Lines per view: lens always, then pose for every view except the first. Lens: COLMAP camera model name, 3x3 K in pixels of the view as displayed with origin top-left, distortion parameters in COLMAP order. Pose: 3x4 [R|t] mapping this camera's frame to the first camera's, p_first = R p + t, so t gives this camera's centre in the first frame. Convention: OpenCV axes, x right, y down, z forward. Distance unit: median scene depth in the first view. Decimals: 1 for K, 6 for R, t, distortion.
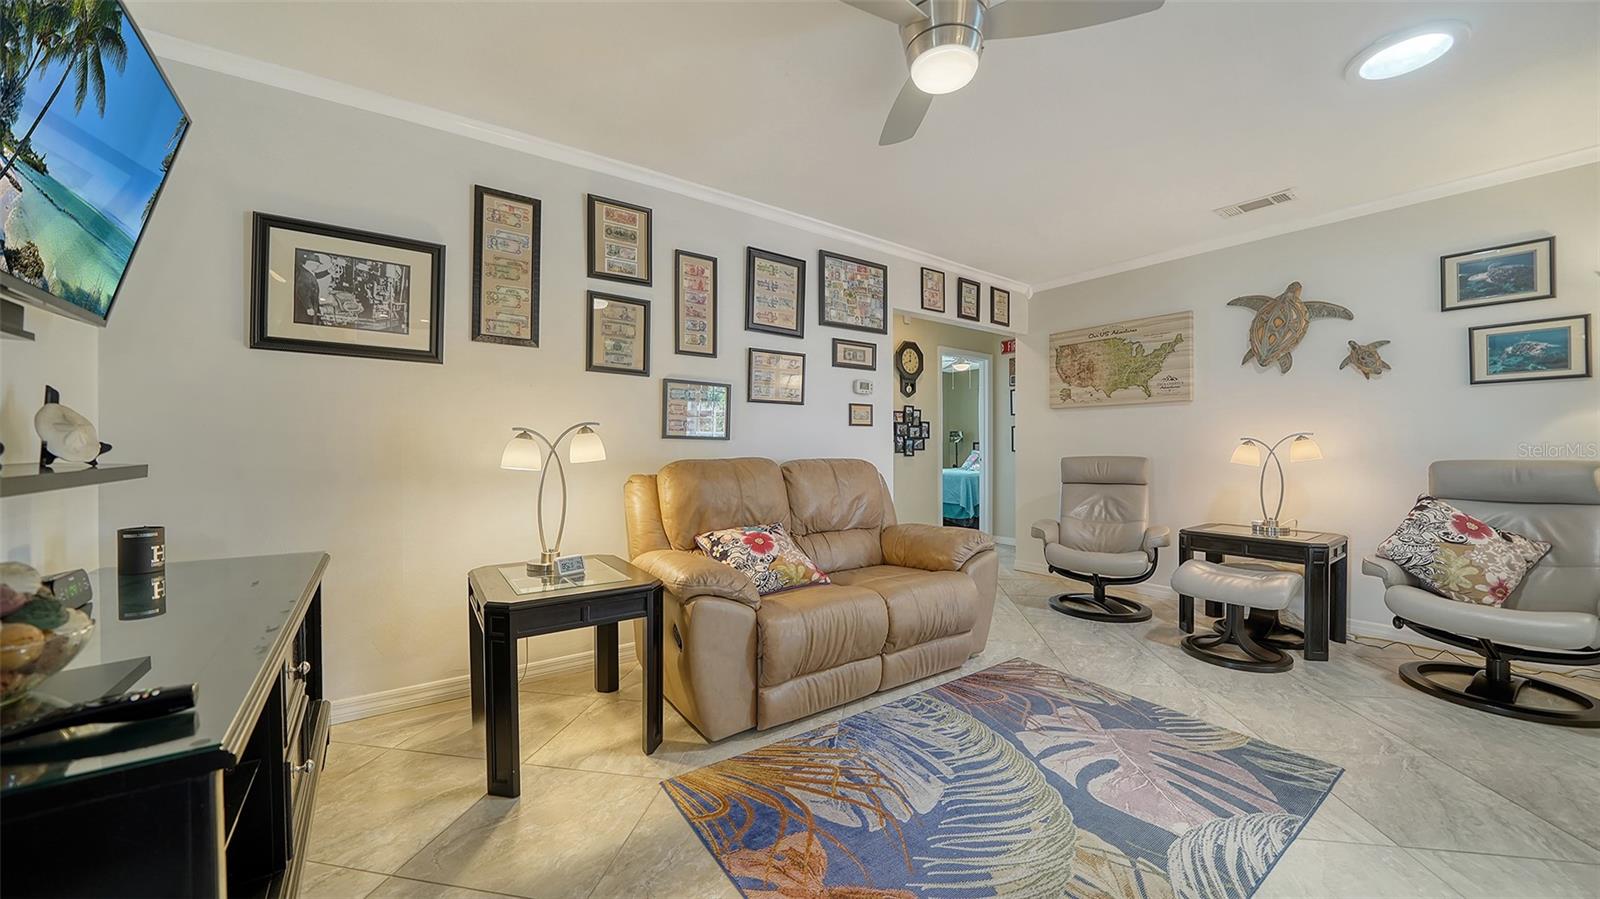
lens RADIAL K [[573.8, 0, 810.8], [0, 573.8, 444.1], [0, 0, 1]] dist [-0.023089, 0.003431]
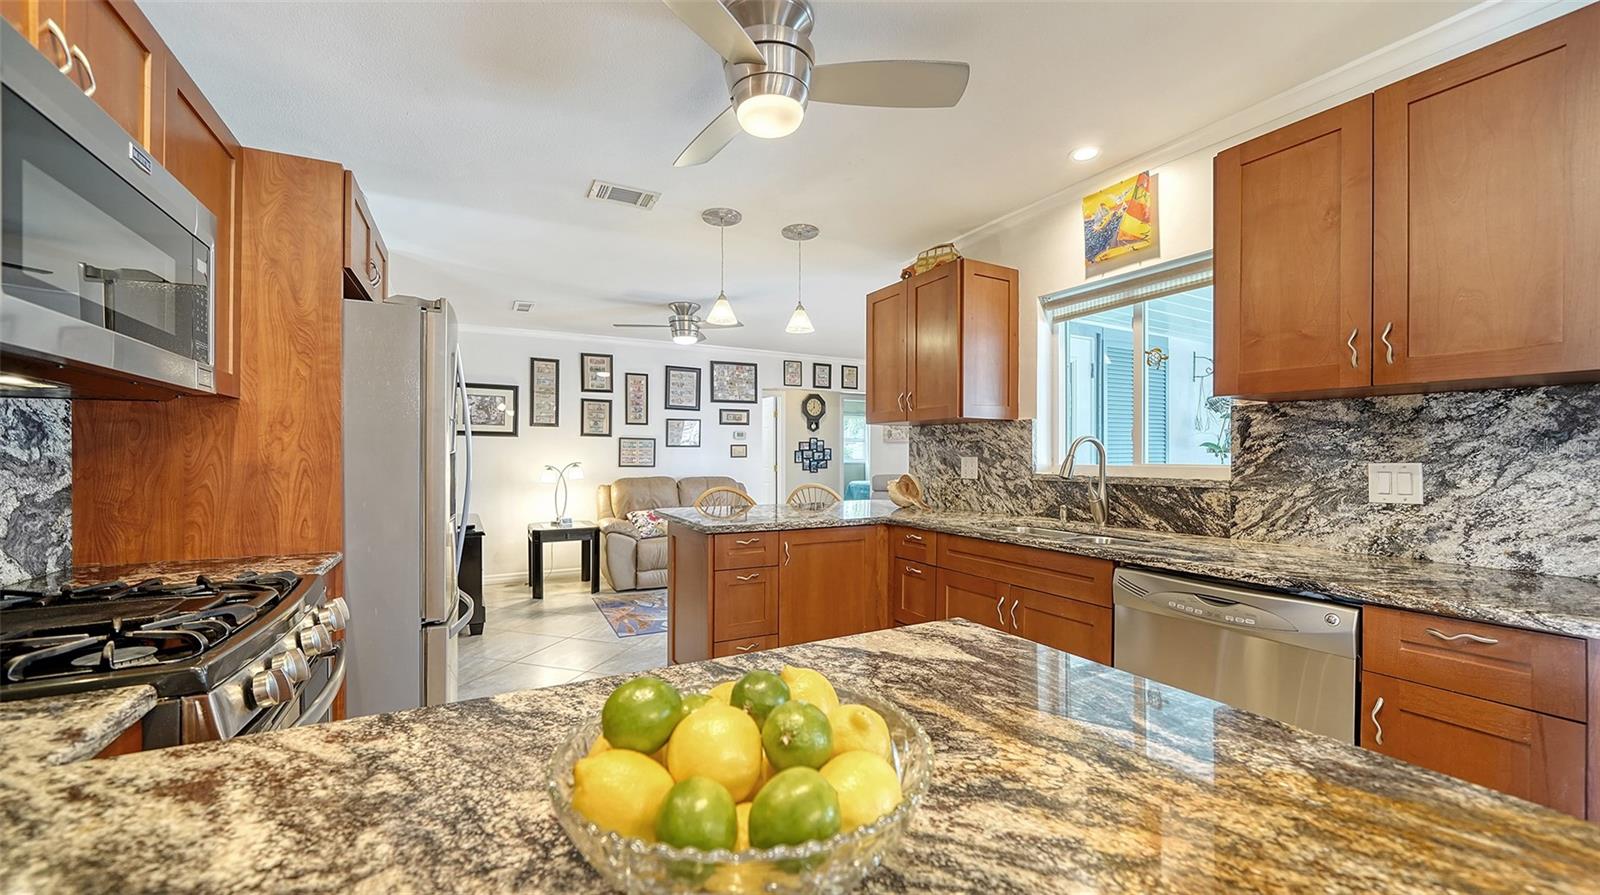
lens RADIAL K [[616.2, 0, 791.7], [0, 616.2, 450.6], [0, 0, 1]] dist [-0.009883, 0.000328]
pose [[0.987818, -0.003641, -0.155568, 0.799036], [0.003537, 0.999993, -0.000945, -0.074091], [0.155570, 0.000383, 0.987825, -1.234869]]
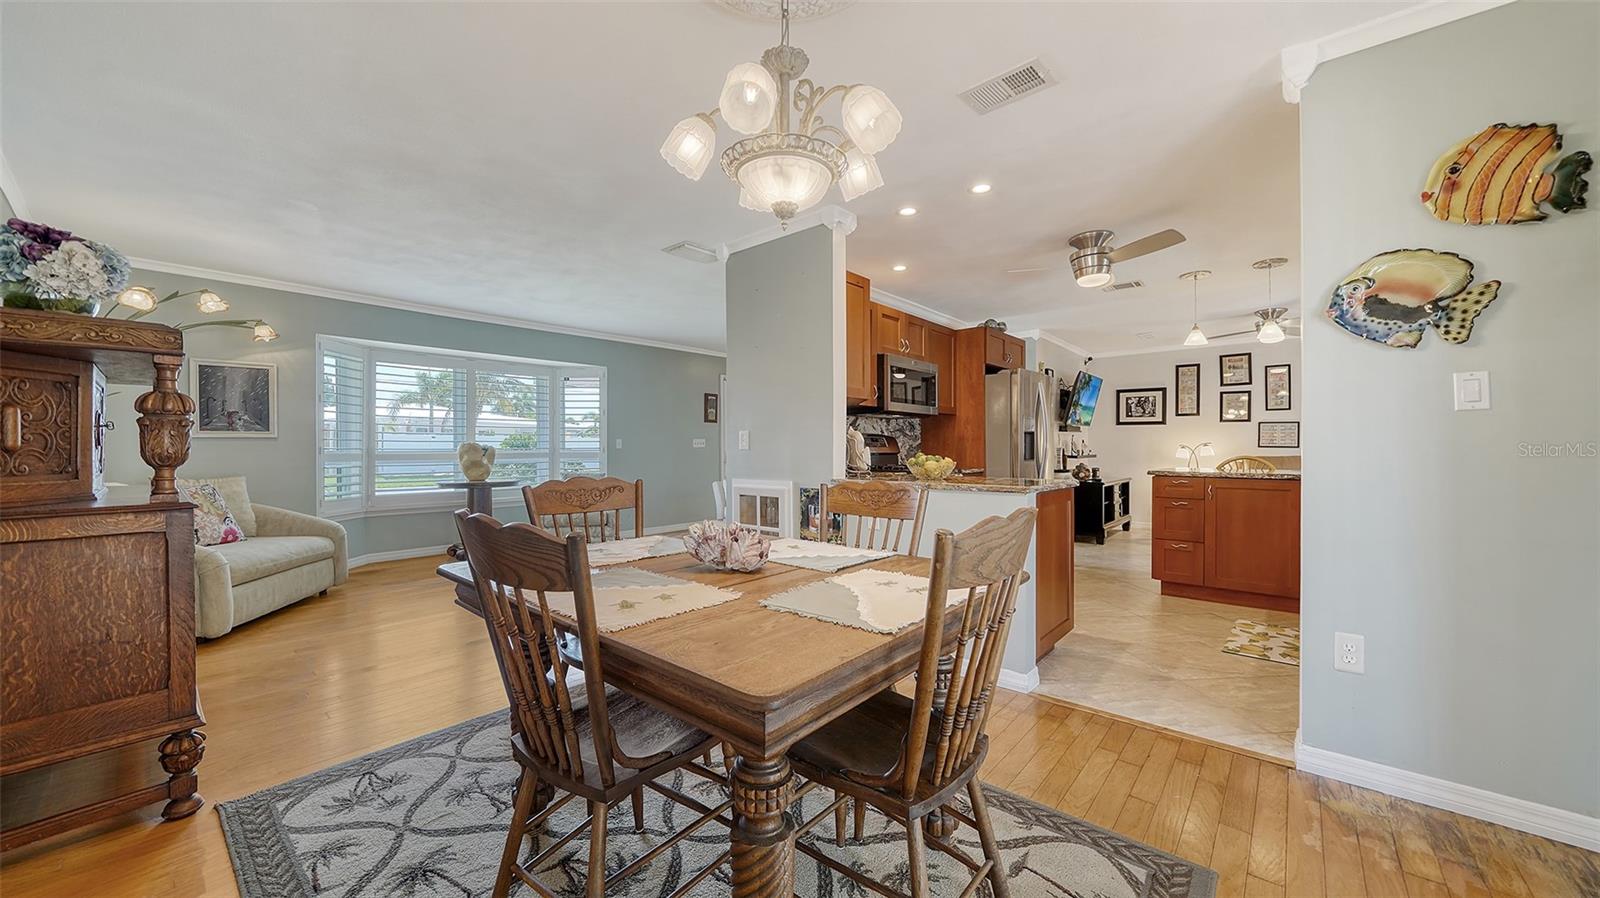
lens RADIAL K [[573.8, 0, 780.8], [0, 573.8, 450.3], [0, 0, 1]] dist [-0.023089, 0.003431]
pose [[0.192840, 0.002828, -0.981226, 1.946071], [0.006241, 0.999972, 0.004109, -0.023377], [0.981210, -0.006916, 0.192817, -1.637532]]
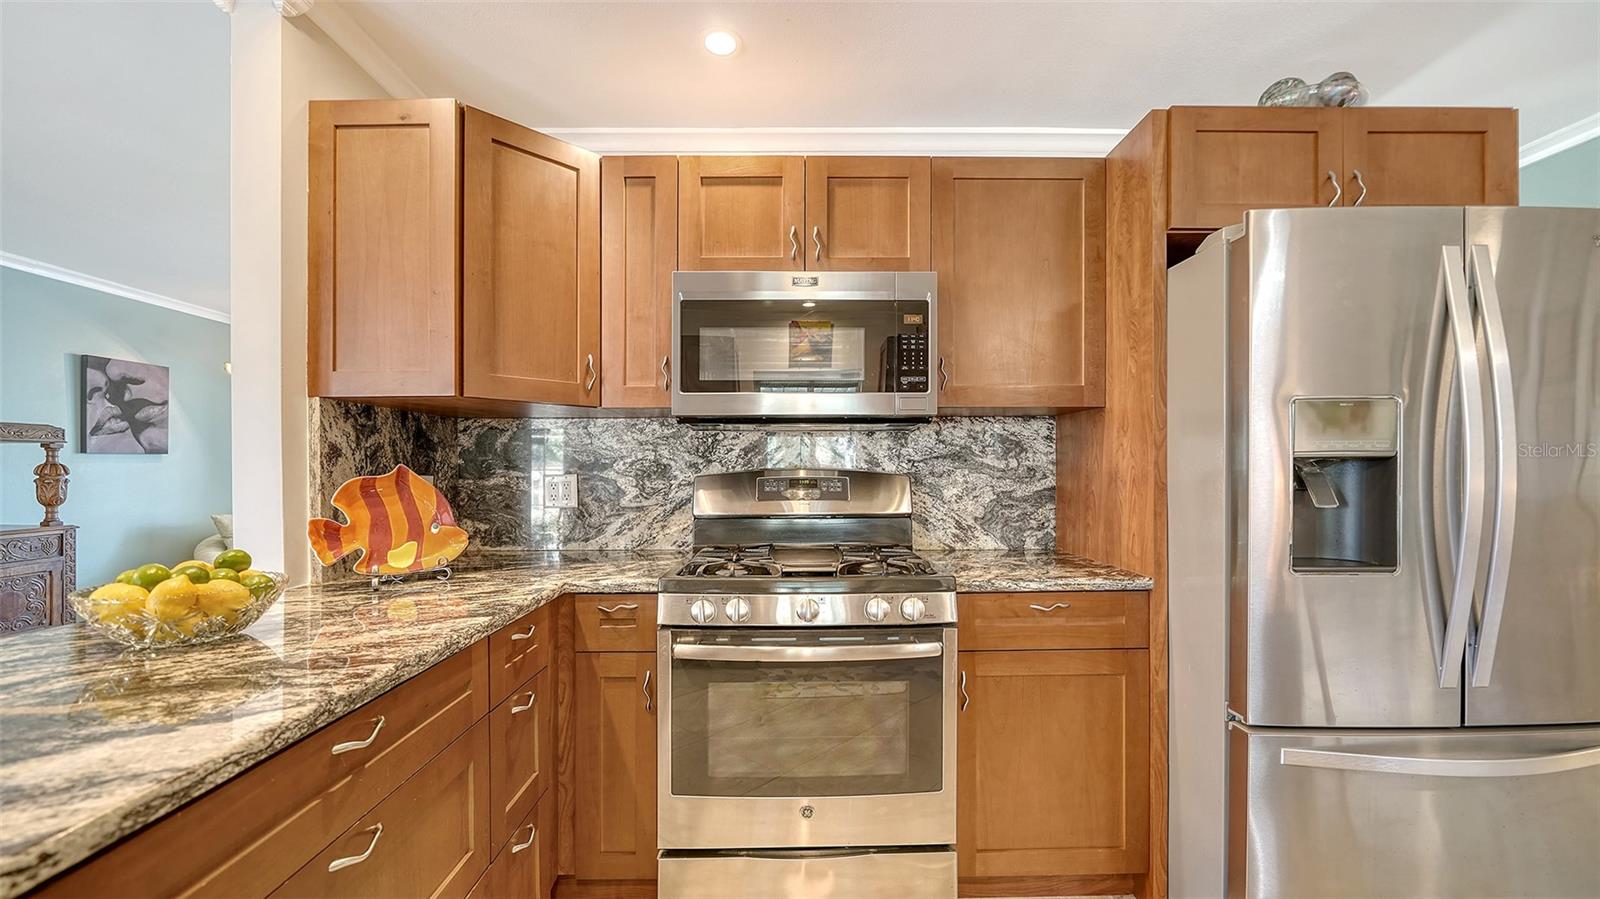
lens RADIAL K [[616.2, 0, 807.6], [0, 616.2, 476.6], [0, 0, 1]] dist [-0.009883, 0.000328]
pose [[-0.581395, 0.009872, -0.813562, 0.850357], [0.008236, 0.999947, 0.006248, -0.062543], [0.813580, -0.003068, -0.581445, -0.461271]]
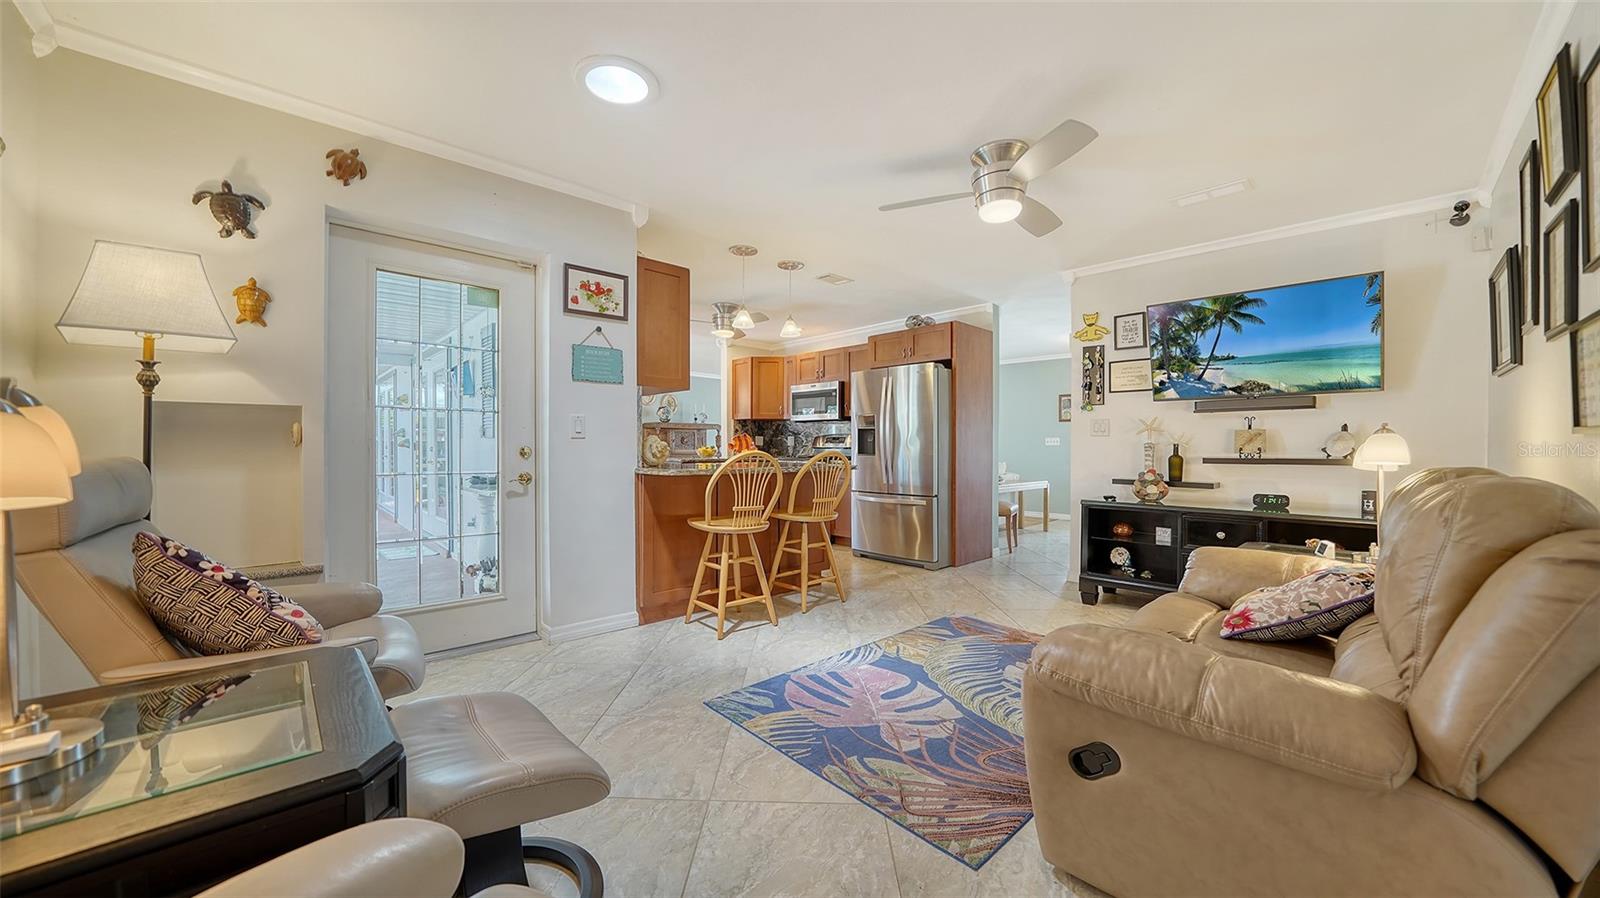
lens RADIAL K [[573.8, 0, 790.6], [0, 573.8, 449.0], [0, 0, 1]] dist [-0.023089, 0.003431]
pose [[-0.994377, -0.010618, -0.105360, 0.655113], [-0.010203, 0.999938, -0.004477, 0.014903], [0.105401, -0.003377, -0.994424, 1.664141]]
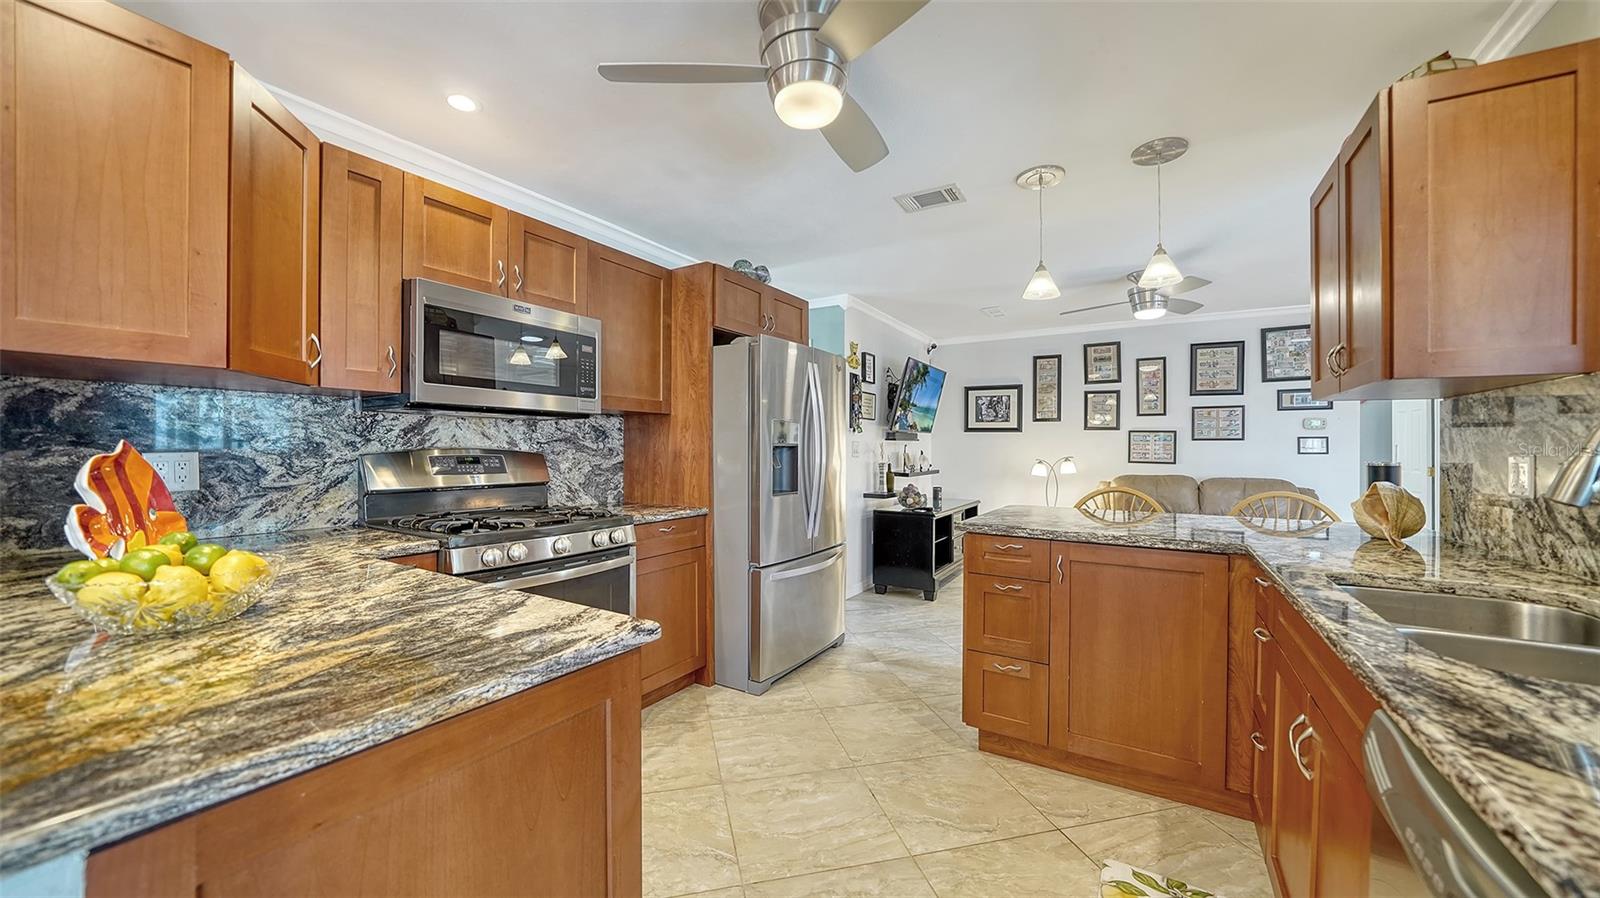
lens RADIAL K [[575.7, 0, 785.6], [0, 575.7, 449.5], [0, 0, 1]] dist [-0.021451, 0.002430]
pose [[0.359013, 0.000637, -0.933332, 1.247855], [0.001168, 0.999999, 0.001132, -0.066389], [0.933332, -0.001496, 0.359012, -0.815451]]
